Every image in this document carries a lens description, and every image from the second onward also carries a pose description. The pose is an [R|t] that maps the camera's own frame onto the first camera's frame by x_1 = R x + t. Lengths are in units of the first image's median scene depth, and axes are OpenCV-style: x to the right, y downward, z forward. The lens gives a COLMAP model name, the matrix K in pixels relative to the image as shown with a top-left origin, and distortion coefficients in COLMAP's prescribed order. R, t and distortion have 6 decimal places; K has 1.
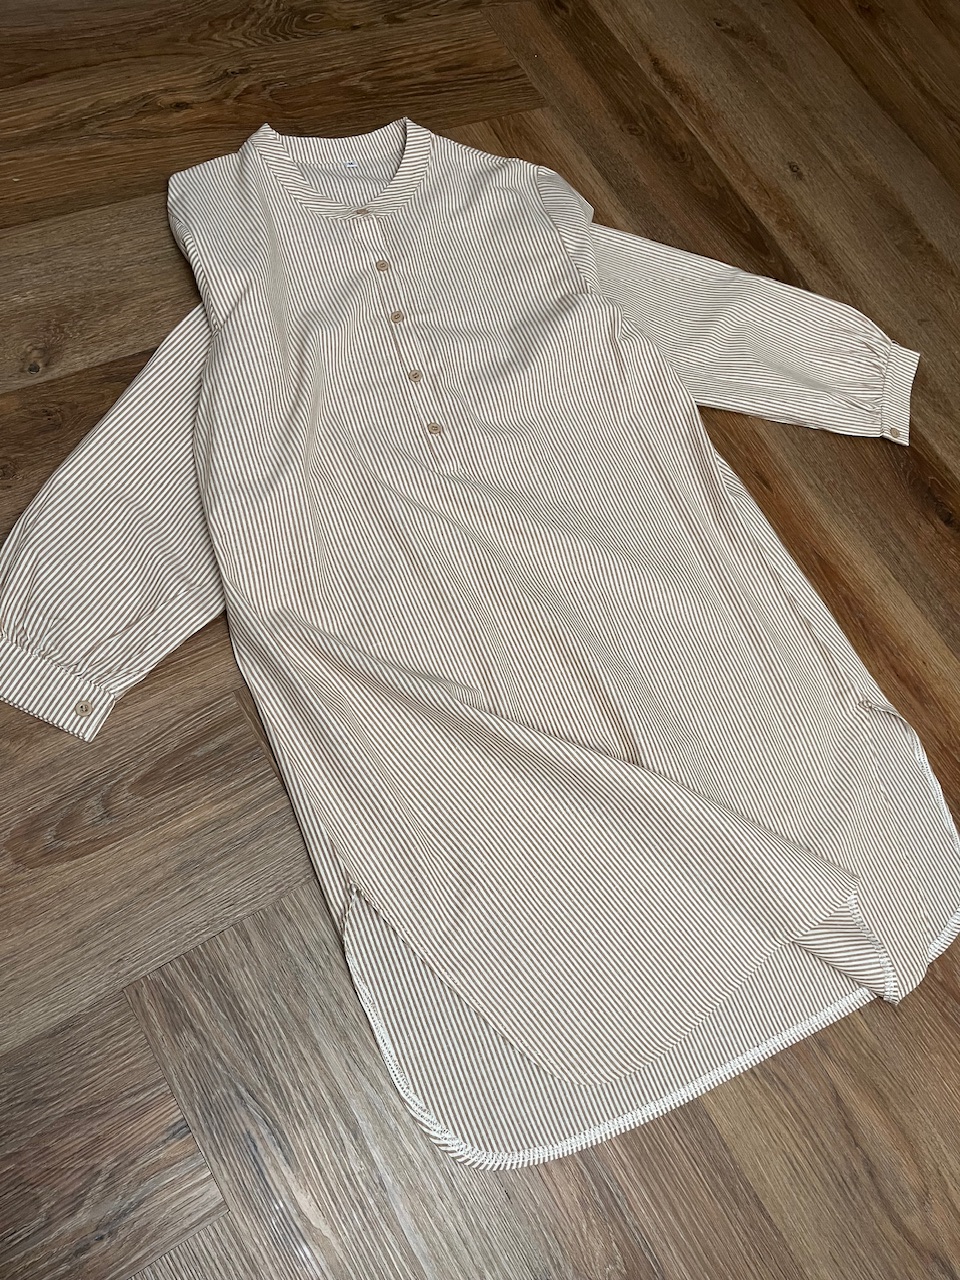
lens RADIAL K [[956.6, 0, 487.5], [0, 956.6, 643.7], [0, 0, 1]] dist [-0.007365, -0.007315]
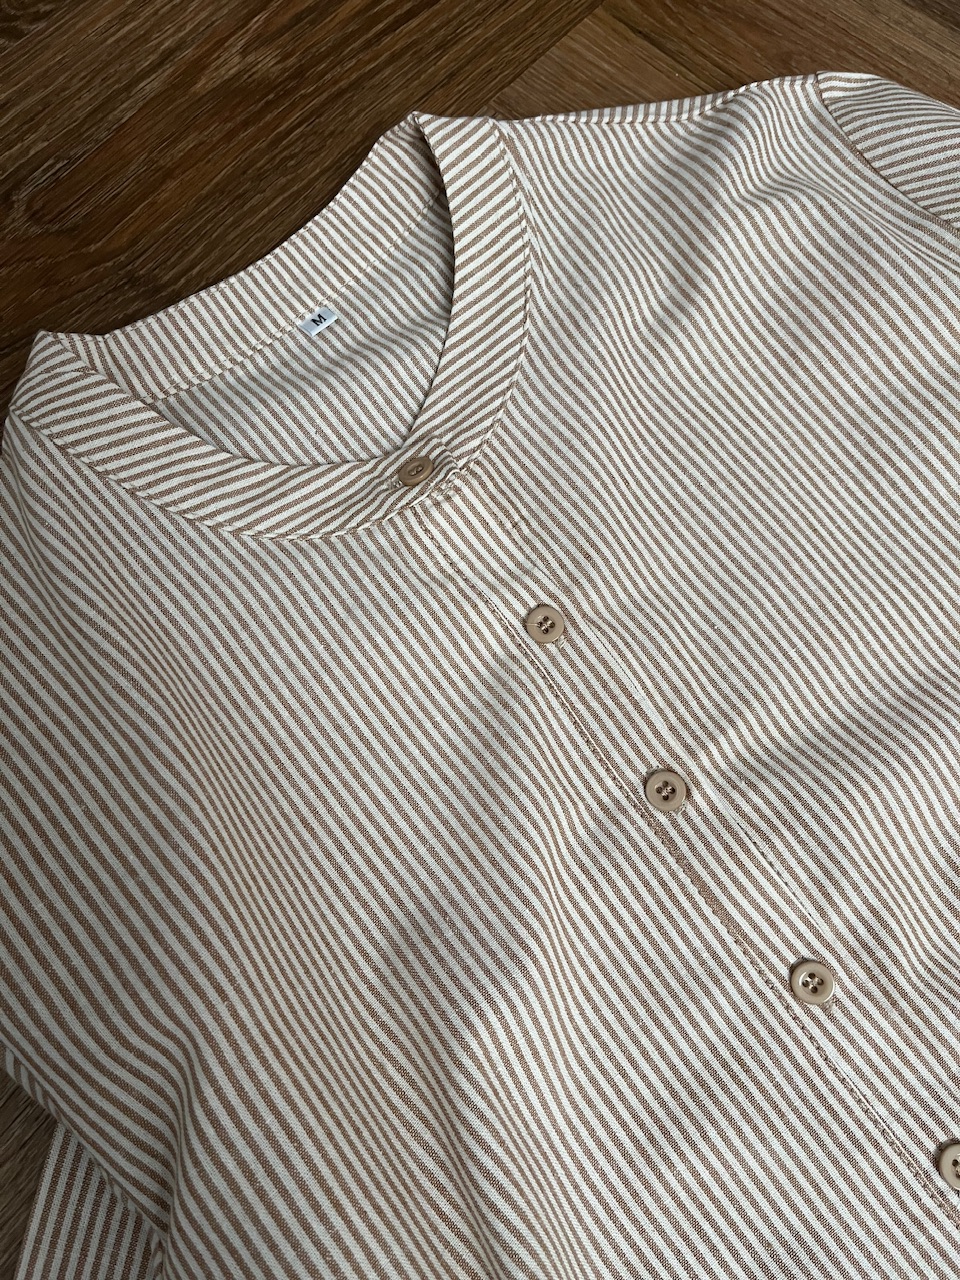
lens RADIAL K [[956.6, 0, 471.1], [0, 956.6, 643.9], [0, 0, 1]] dist [-0.007365, -0.007315]
pose [[0.924988, -0.354184, -0.137663, -0.086093], [0.368475, 0.924547, 0.097153, -0.402176], [0.092866, -0.140591, 0.985703, 0.644301]]
